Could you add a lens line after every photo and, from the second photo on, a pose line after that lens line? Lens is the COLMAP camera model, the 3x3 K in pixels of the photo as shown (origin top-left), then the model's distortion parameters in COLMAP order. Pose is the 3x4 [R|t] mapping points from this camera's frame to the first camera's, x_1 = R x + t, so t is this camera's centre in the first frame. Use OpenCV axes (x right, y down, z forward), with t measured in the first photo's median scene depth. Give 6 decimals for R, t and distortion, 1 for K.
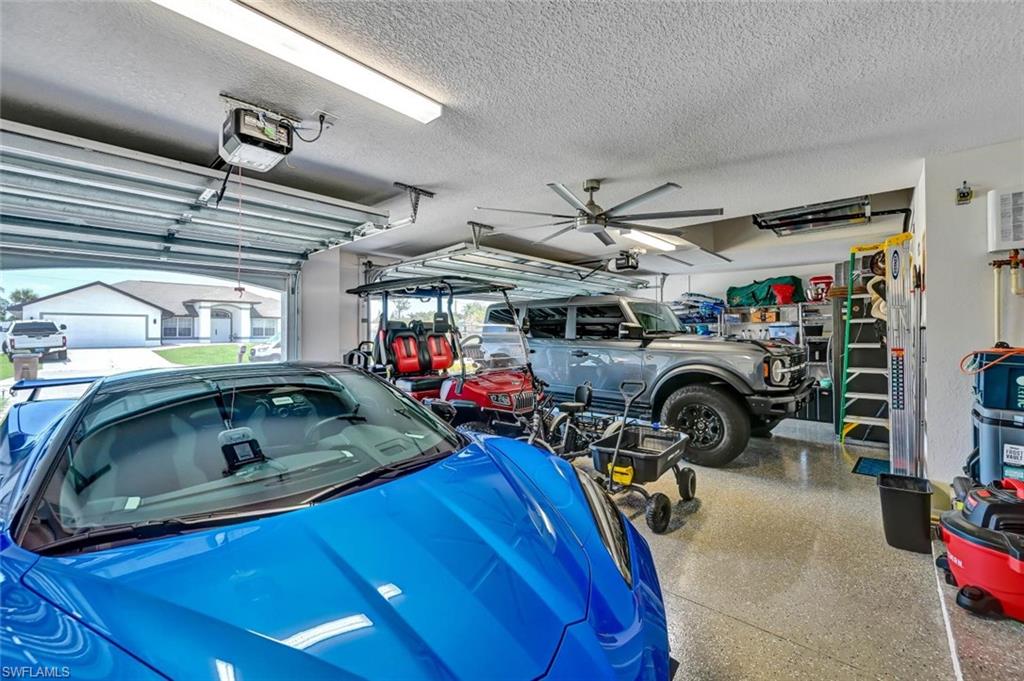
lens RADIAL K [[410.5, 0, 515.4], [0, 410.5, 334.4], [0, 0, 1]] dist [-0.001569, 0.001293]
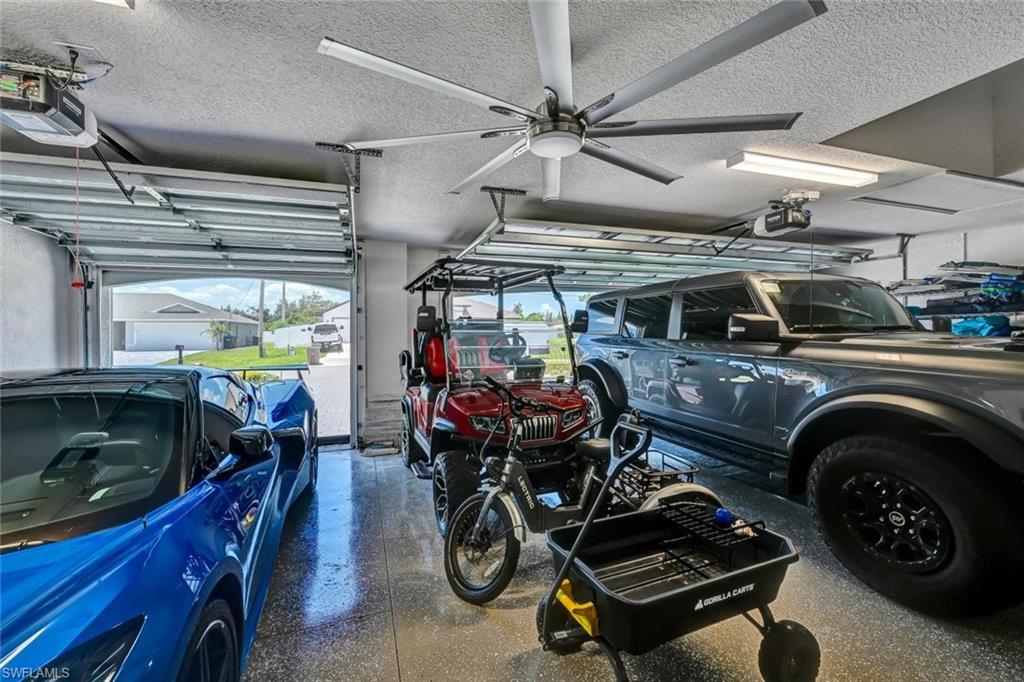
lens RADIAL K [[410.5, 0, 485.6], [0, 410.5, 334.6], [0, 0, 1]] dist [-0.001569, 0.001293]
pose [[0.869401, 0.001166, -0.494105, 0.200280], [0.001799, 0.999983, 0.005525, -0.002067], [0.494104, -0.005693, 0.869384, 0.245772]]
